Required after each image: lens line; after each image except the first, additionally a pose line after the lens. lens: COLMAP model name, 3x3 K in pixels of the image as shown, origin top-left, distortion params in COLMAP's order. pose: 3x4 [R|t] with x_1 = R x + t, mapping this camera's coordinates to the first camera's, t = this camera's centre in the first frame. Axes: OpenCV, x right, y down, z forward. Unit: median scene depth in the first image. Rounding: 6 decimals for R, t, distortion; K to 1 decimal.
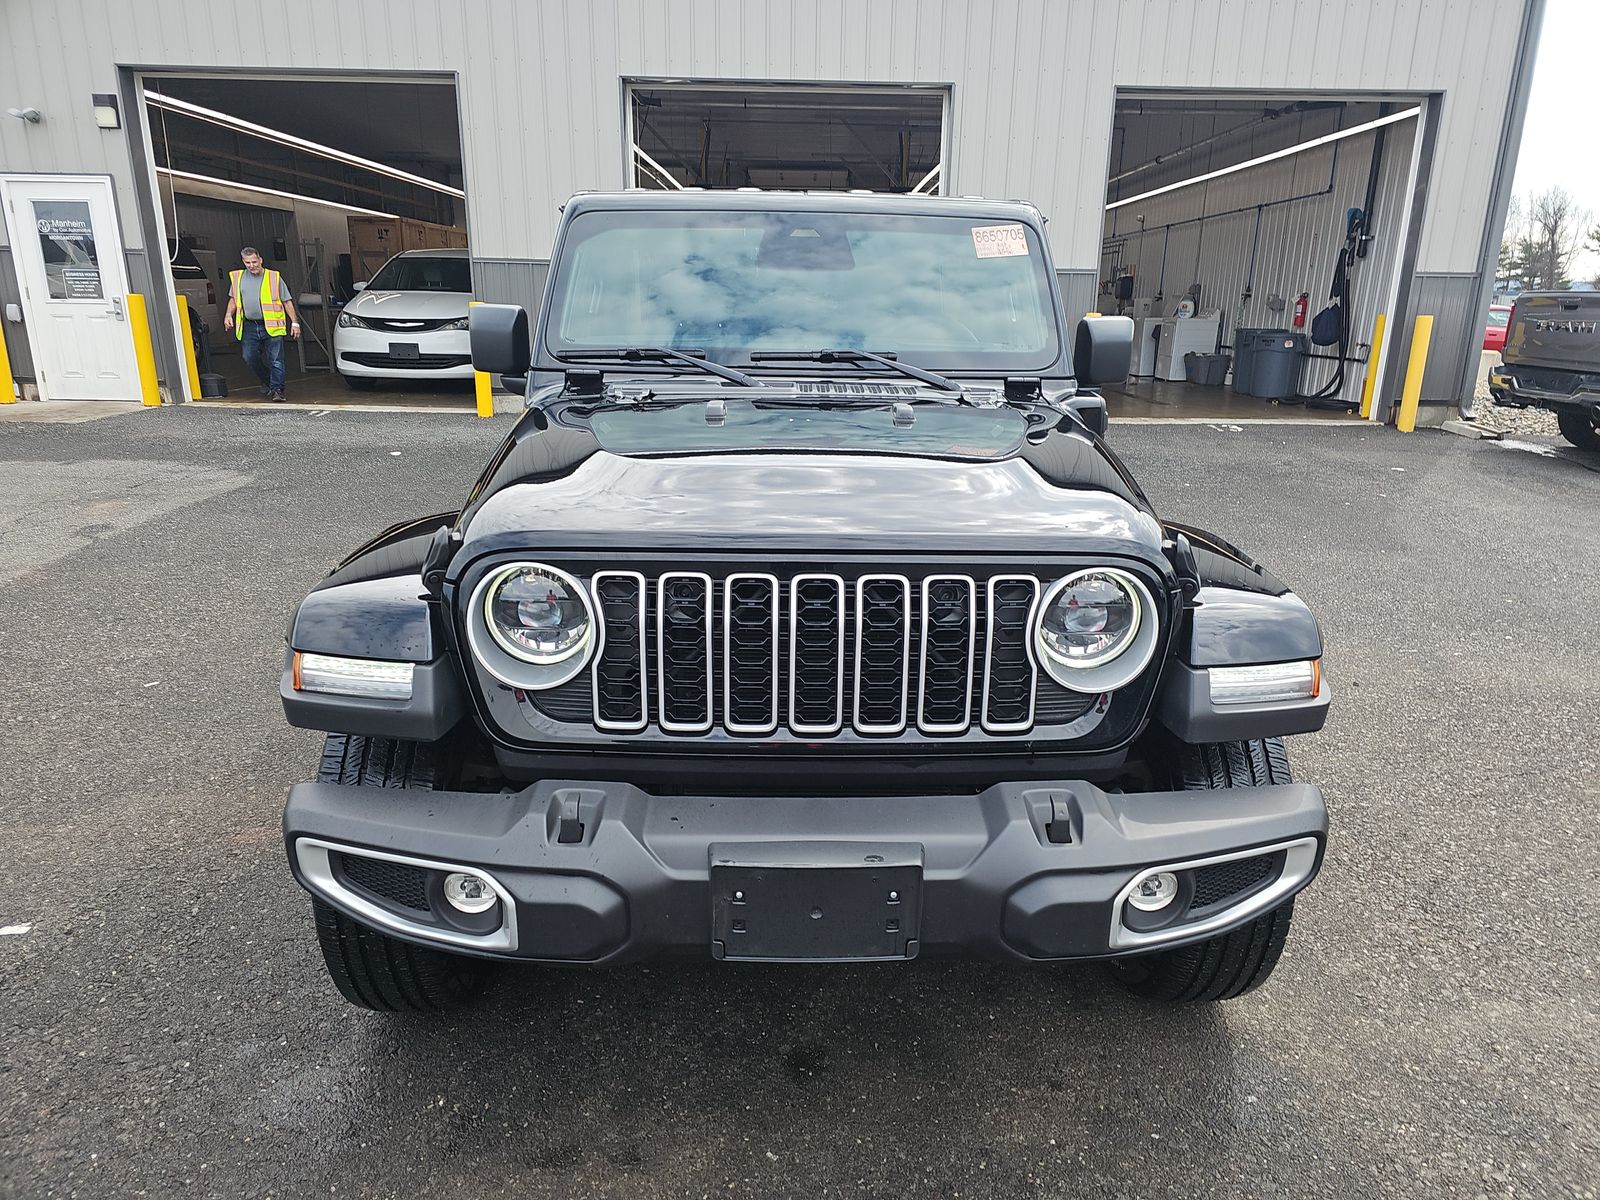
lens RADIAL K [[1040.3, 0, 805.6], [0, 1040.3, 599.9], [0, 0, 1]] dist [0.047315, -0.038089]
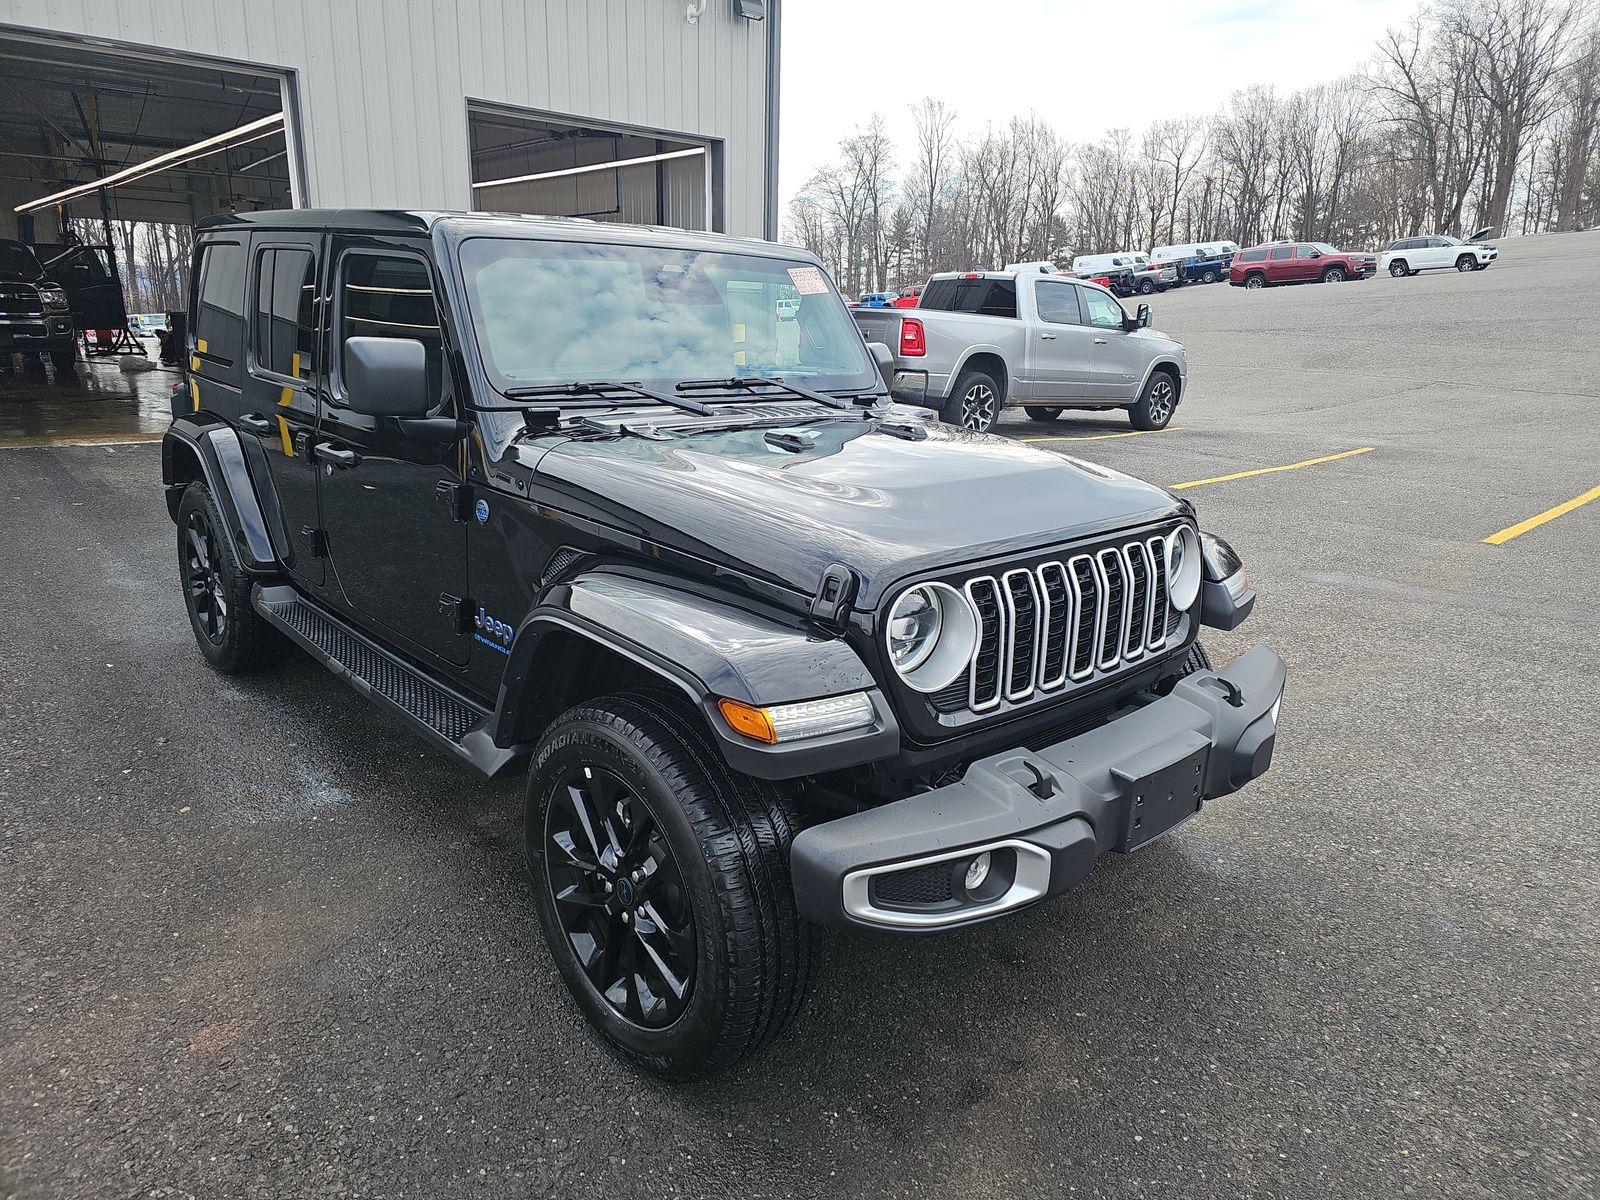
lens RADIAL K [[1045.9, 0, 798.3], [0, 1045.9, 579.6], [0, 0, 1]] dist [0.060852, -0.041372]
pose [[0.761279, -0.158287, 0.628808, -0.650964], [0.168448, 0.984730, 0.043947, -0.066818], [-0.626162, 0.072465, 0.776318, 0.115335]]
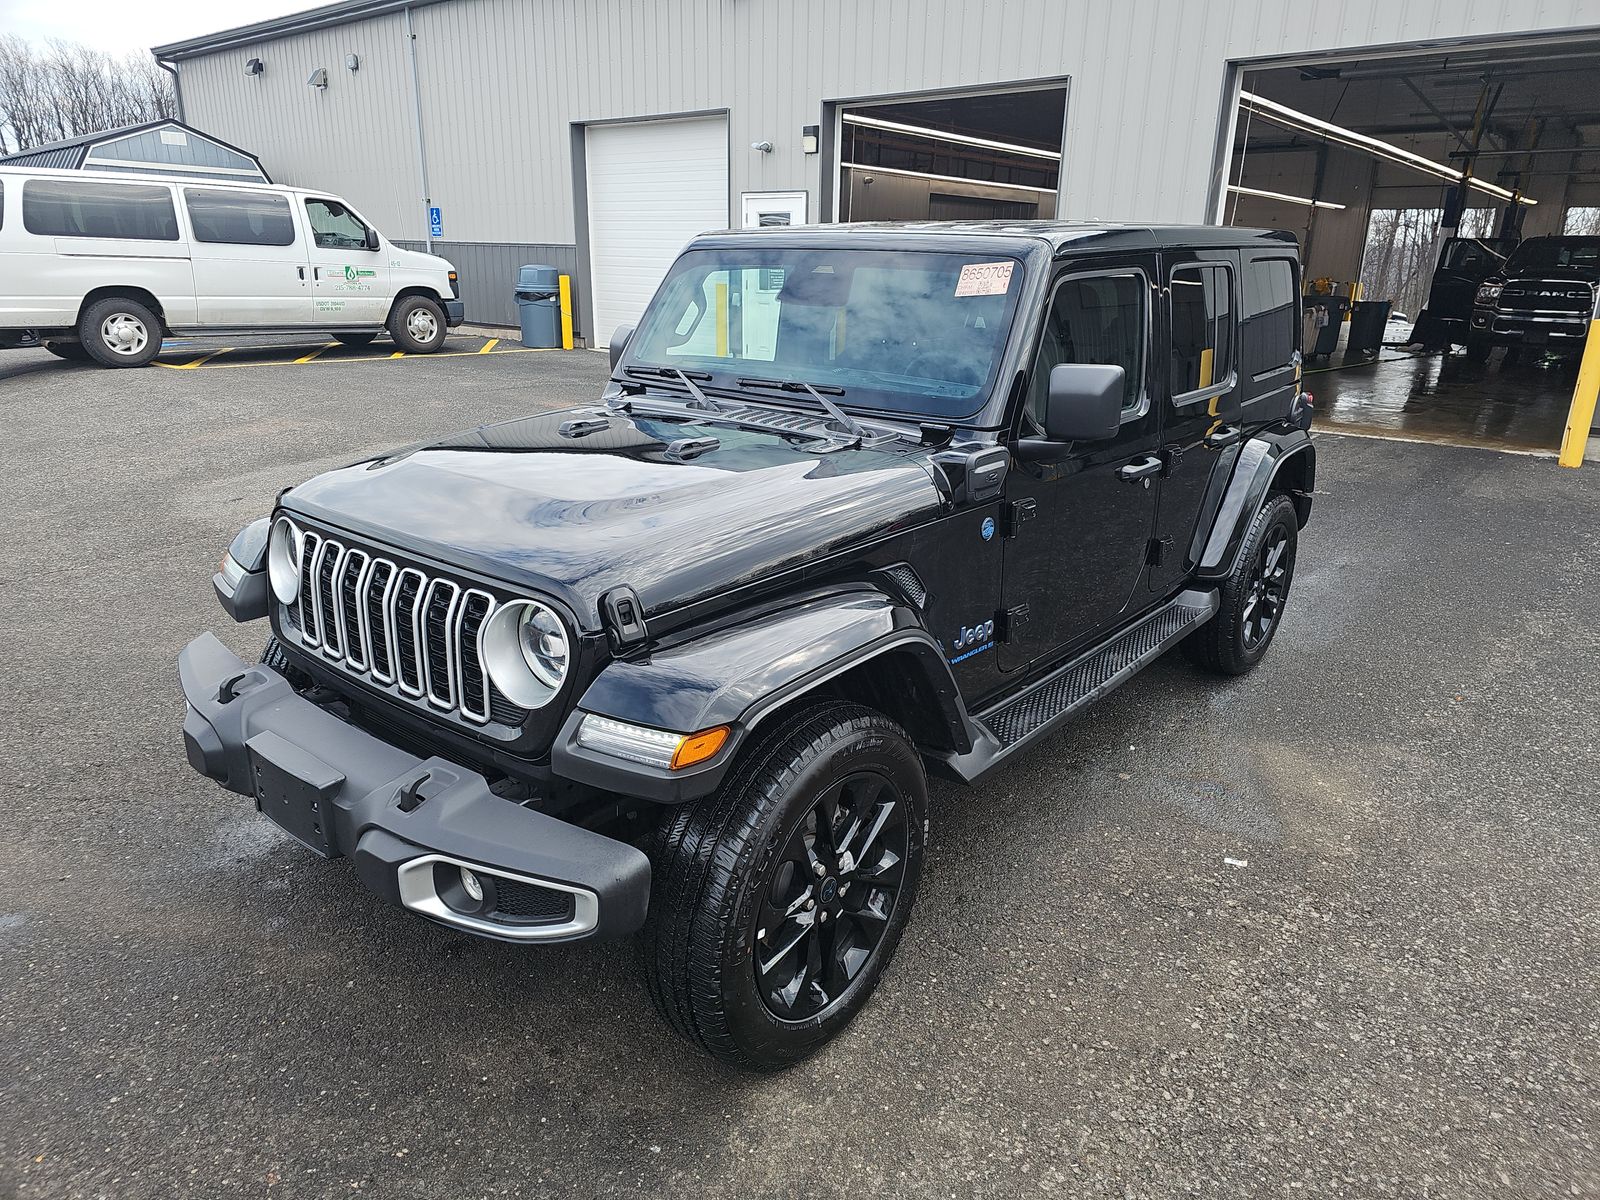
lens RADIAL K [[1040.3, 0, 805.6], [0, 1040.3, 599.9], [0, 0, 1]] dist [0.047315, -0.038089]
pose [[0.762581, 0.199386, -0.615398, 0.730314], [-0.188617, 0.978511, 0.083304, -0.110238], [0.618784, 0.052549, 0.783802, 0.178239]]
